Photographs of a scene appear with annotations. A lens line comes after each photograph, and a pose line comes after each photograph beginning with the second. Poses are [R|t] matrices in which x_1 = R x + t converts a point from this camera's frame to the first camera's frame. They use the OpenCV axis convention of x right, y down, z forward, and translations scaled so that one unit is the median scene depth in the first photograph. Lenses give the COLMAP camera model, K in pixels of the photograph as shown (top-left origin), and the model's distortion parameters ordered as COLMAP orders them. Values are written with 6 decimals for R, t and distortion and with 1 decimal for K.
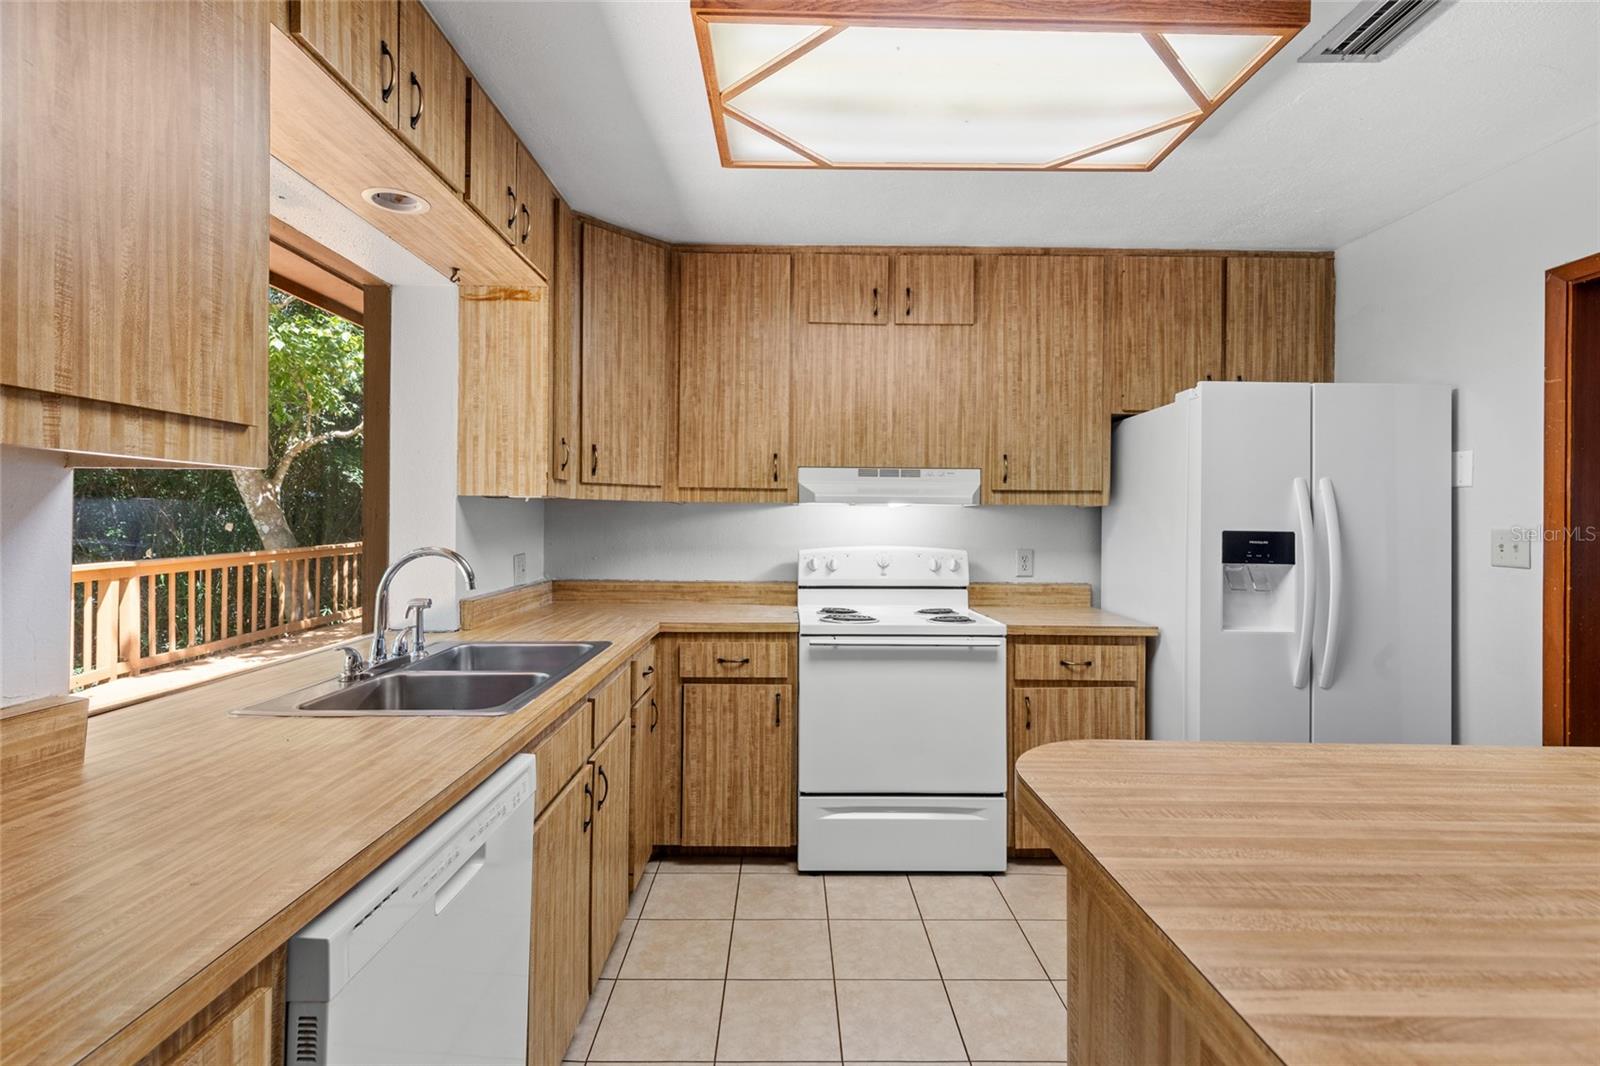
lens RADIAL K [[722.0, 0, 796.9], [0, 722.0, 518.6], [0, 0, 1]] dist [0.004974, -0.000771]
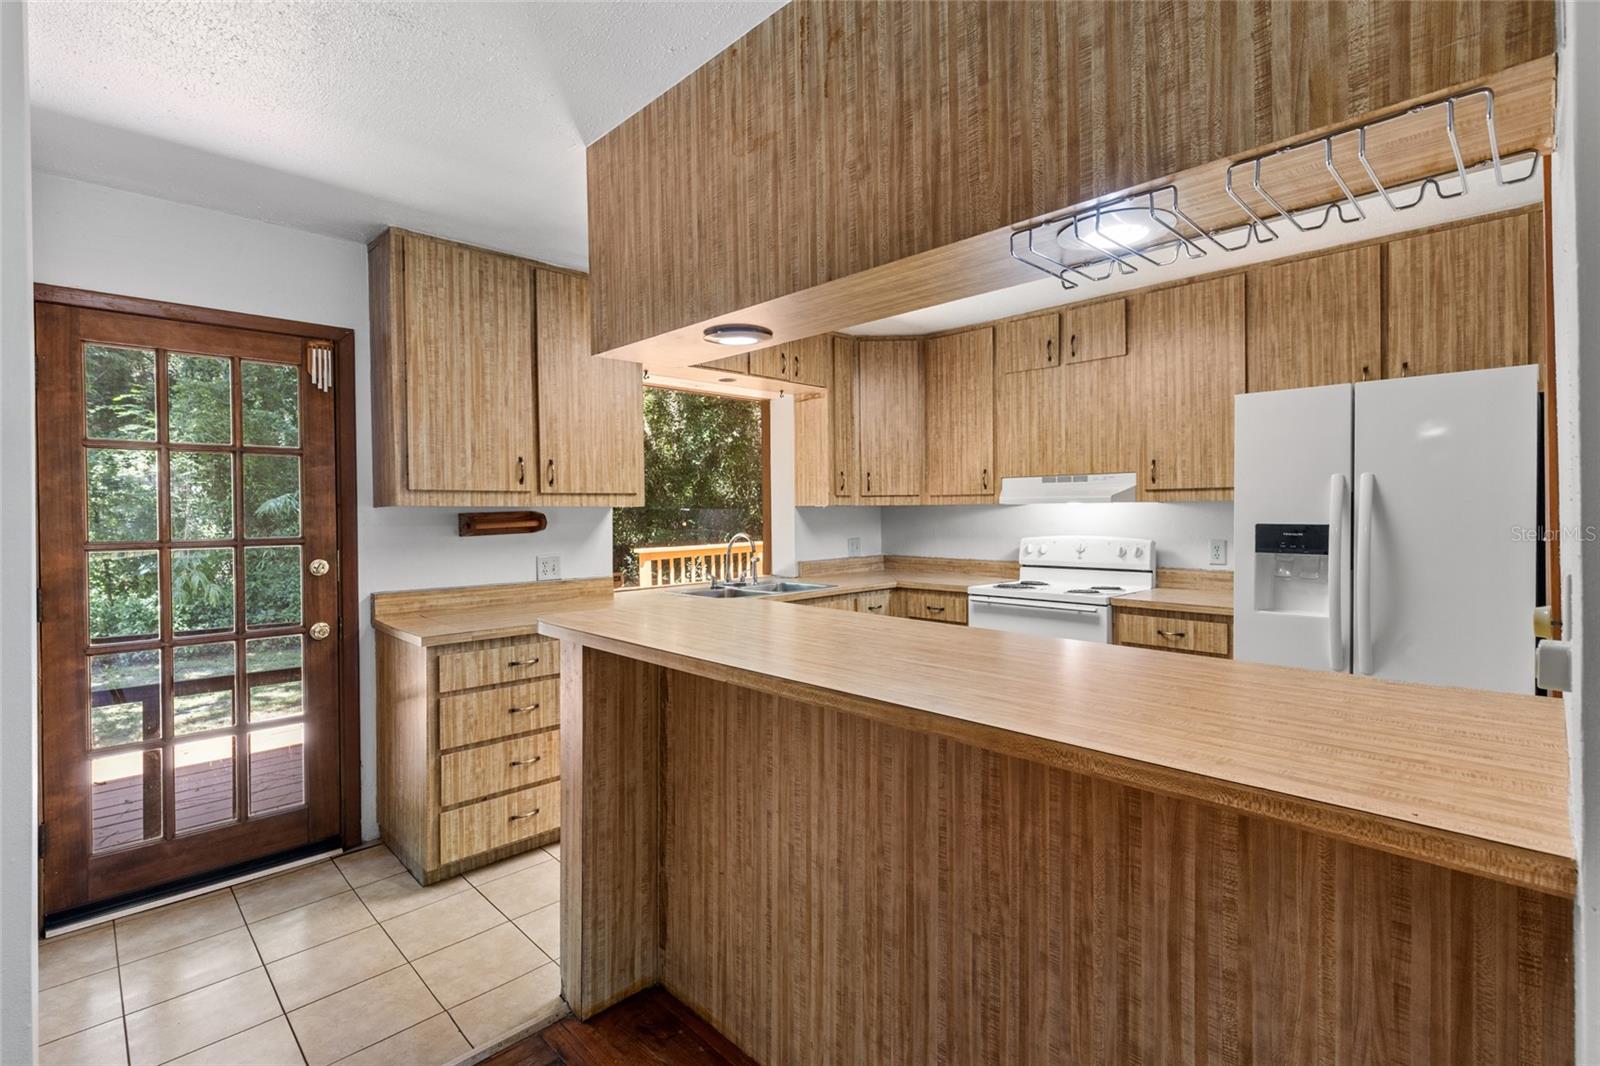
lens RADIAL K [[736.0, 0, 808.4], [0, 736.0, 515.8], [0, 0, 1]] dist [0.004433, -0.000327]
pose [[0.700242, -0.010020, -0.713835, 0.759054], [0.017724, 0.999837, 0.003352, -0.009975], [0.713685, -0.014999, 0.700306, -0.262554]]
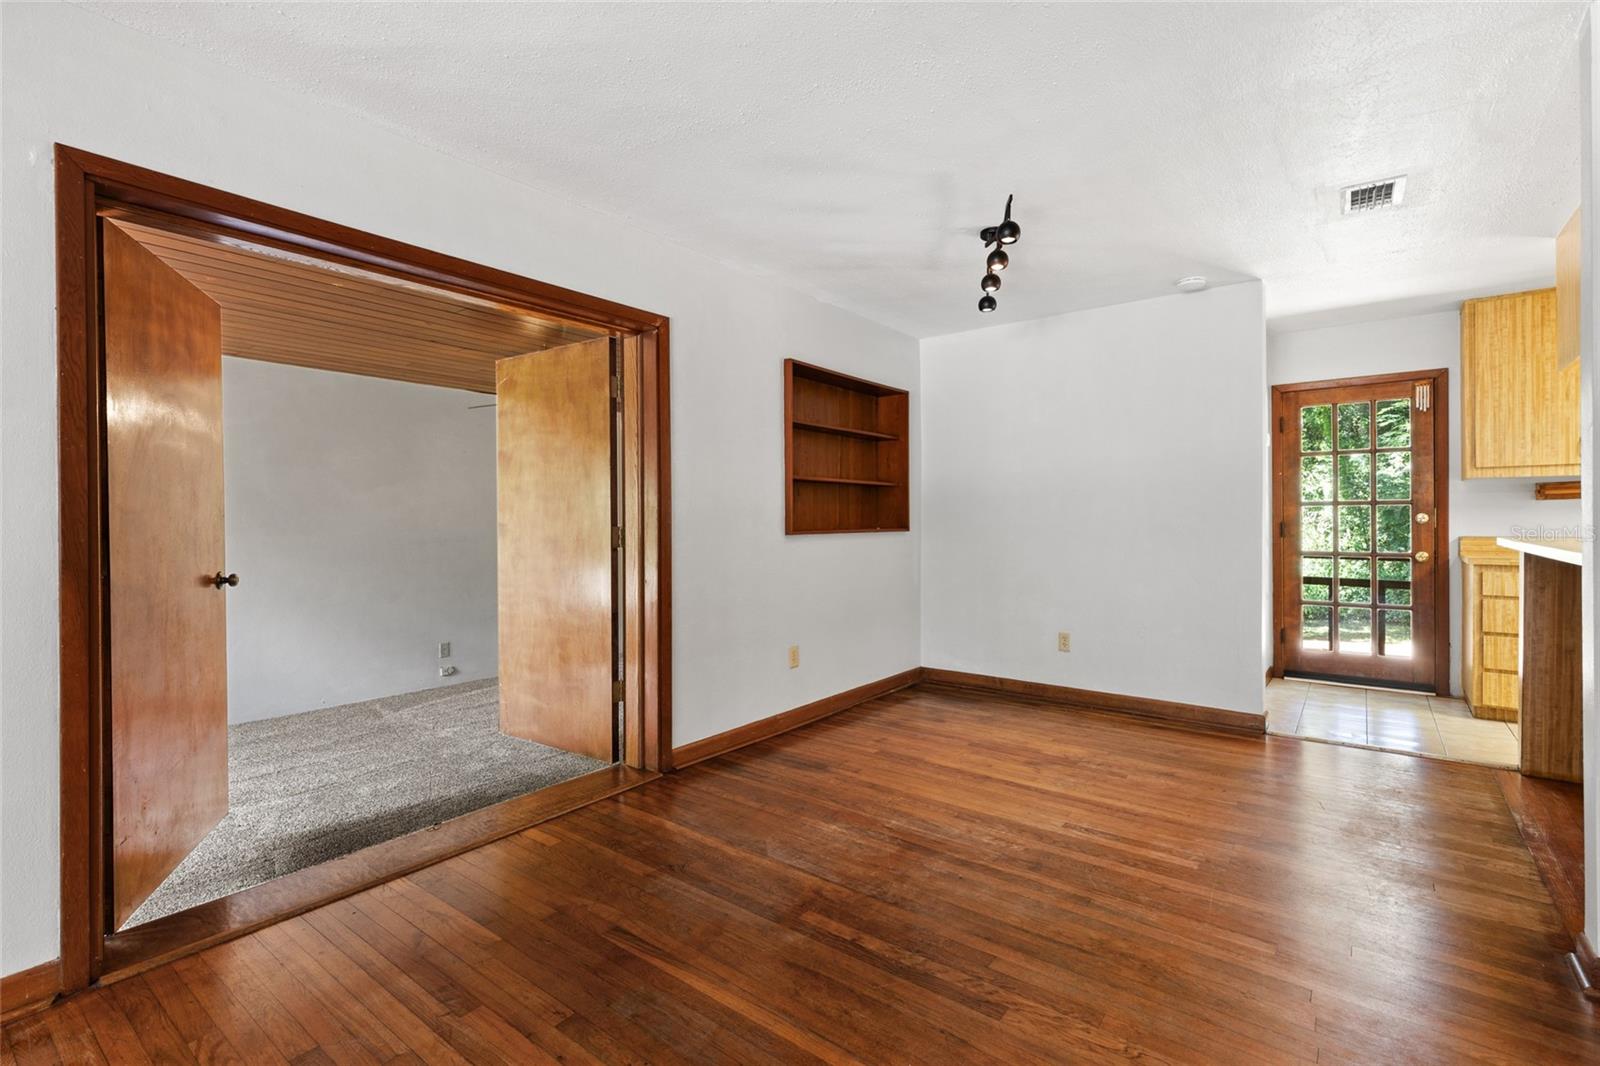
lens RADIAL K [[723.3, 0, 804.2], [0, 723.3, 521.8], [0, 0, 1]] dist [0.006703, -0.001299]
pose [[-0.619331, -0.000721, -0.785130, 1.679029], [0.005267, 0.999973, -0.005073, 0.058589], [0.785112, -0.007277, -0.619310, -0.119095]]
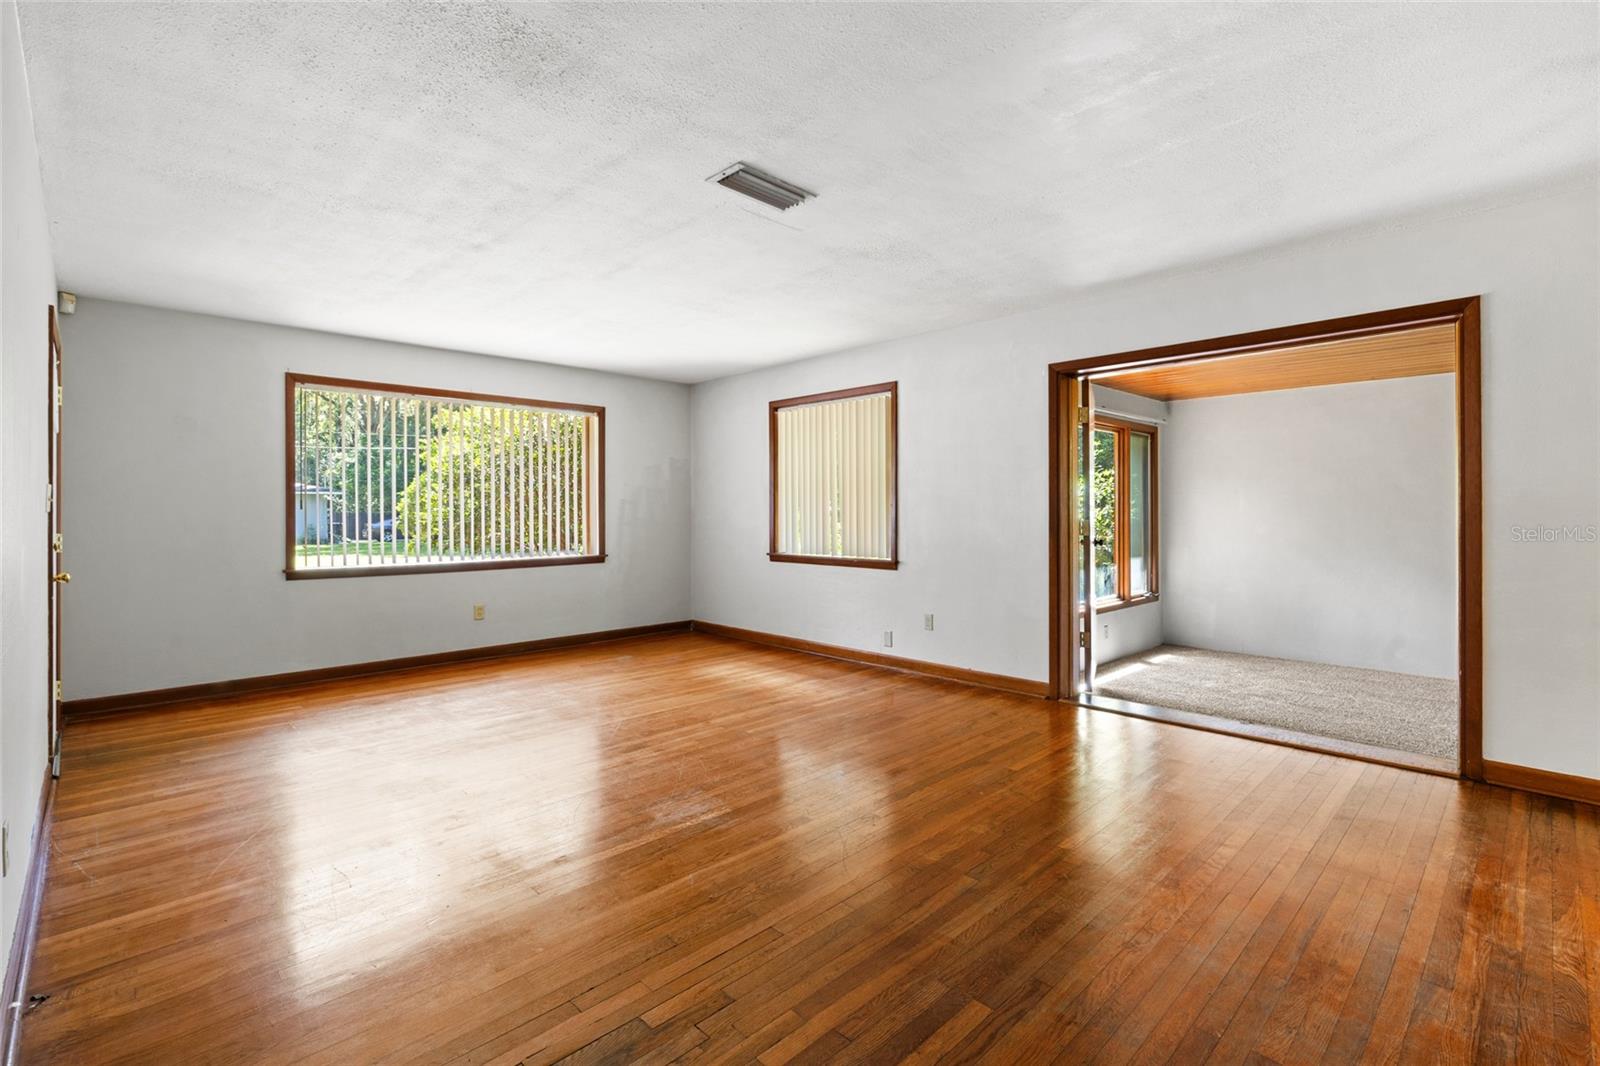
lens RADIAL K [[723.3, 0, 804.2], [0, 723.3, 521.8], [0, 0, 1]] dist [0.006703, -0.001299]
pose [[-0.692634, -0.014268, 0.721148, 0.849993], [-0.004396, 0.999869, 0.015560, 0.050186], [-0.721276, 0.007608, -0.692606, 0.449606]]
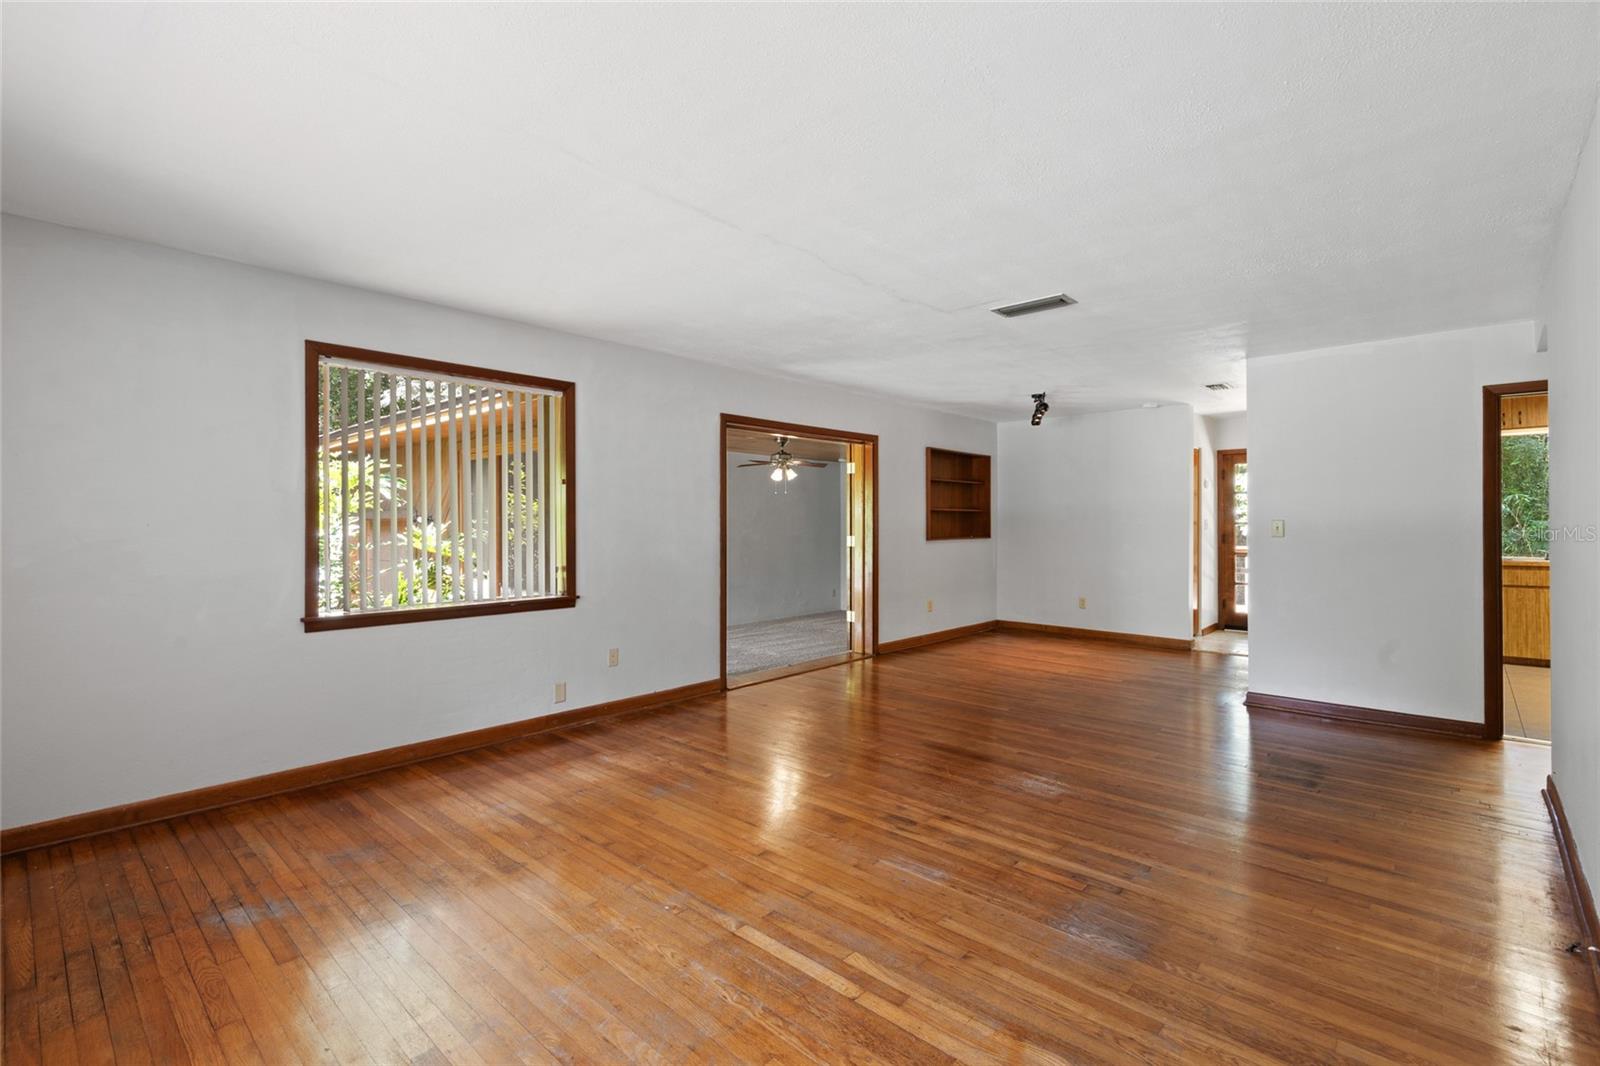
lens RADIAL K [[723.3, 0, 804.2], [0, 723.3, 521.8], [0, 0, 1]] dist [0.006703, -0.001299]
pose [[-0.680042, -0.006094, -0.733148, 2.778929], [-0.000468, 0.999969, -0.007878, 0.031509], [0.733173, -0.005014, -0.680024, 0.422802]]
